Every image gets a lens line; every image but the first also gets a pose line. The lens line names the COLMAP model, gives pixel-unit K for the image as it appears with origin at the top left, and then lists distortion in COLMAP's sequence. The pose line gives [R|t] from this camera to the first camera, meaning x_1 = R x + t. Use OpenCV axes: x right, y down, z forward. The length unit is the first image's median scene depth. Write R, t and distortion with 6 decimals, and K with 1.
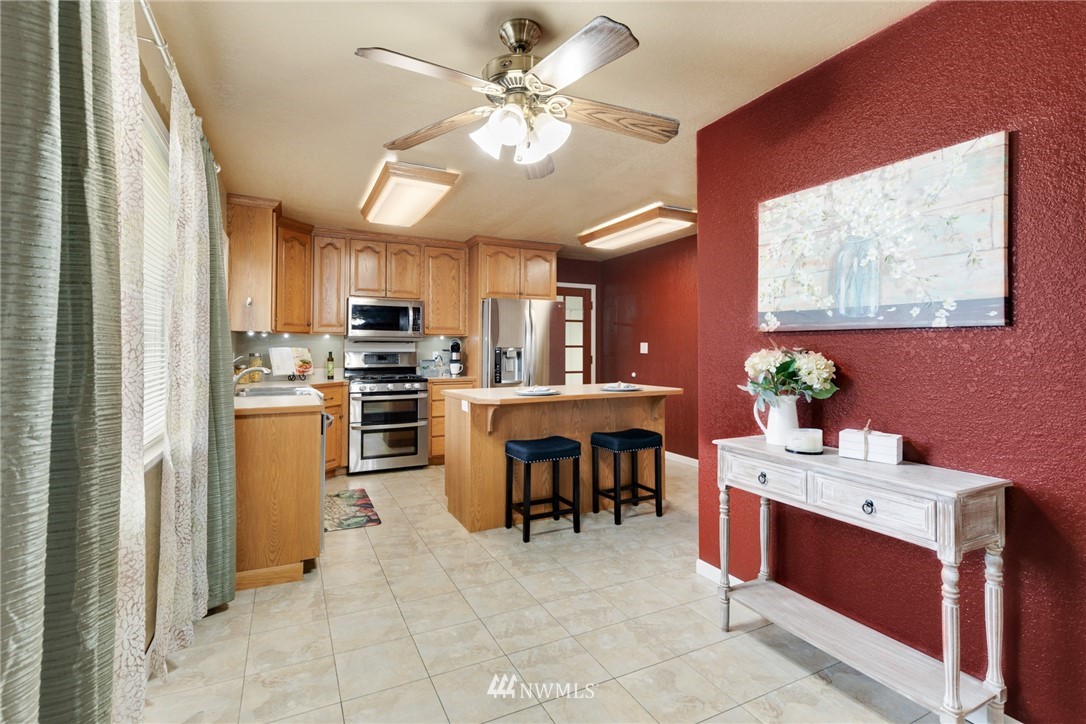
lens RADIAL K [[496.4, 0, 546.2], [0, 496.4, 353.7], [0, 0, 1]] dist [0.003995, 0.000431]
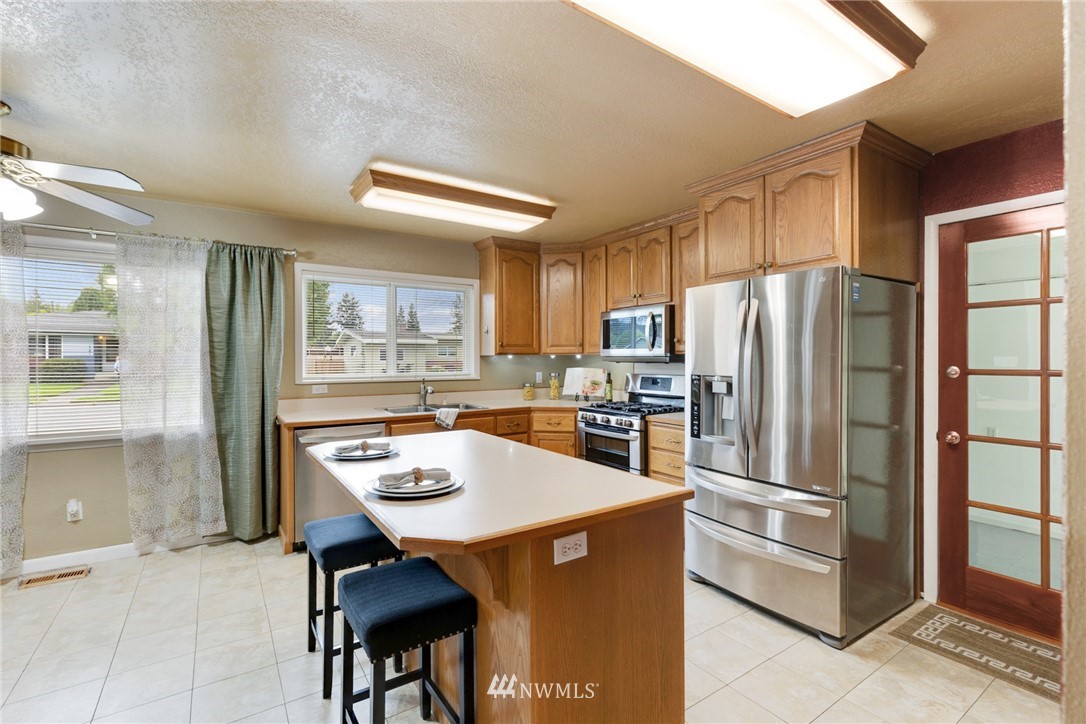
lens RADIAL K [[496.4, 0, 549.1], [0, 496.4, 358.0], [0, 0, 1]] dist [0.003995, 0.000431]
pose [[0.137081, -0.002020, -0.990558, 0.495124], [-0.017386, 0.999839, -0.004445, -0.028510], [0.990407, 0.017832, 0.137023, 0.857461]]
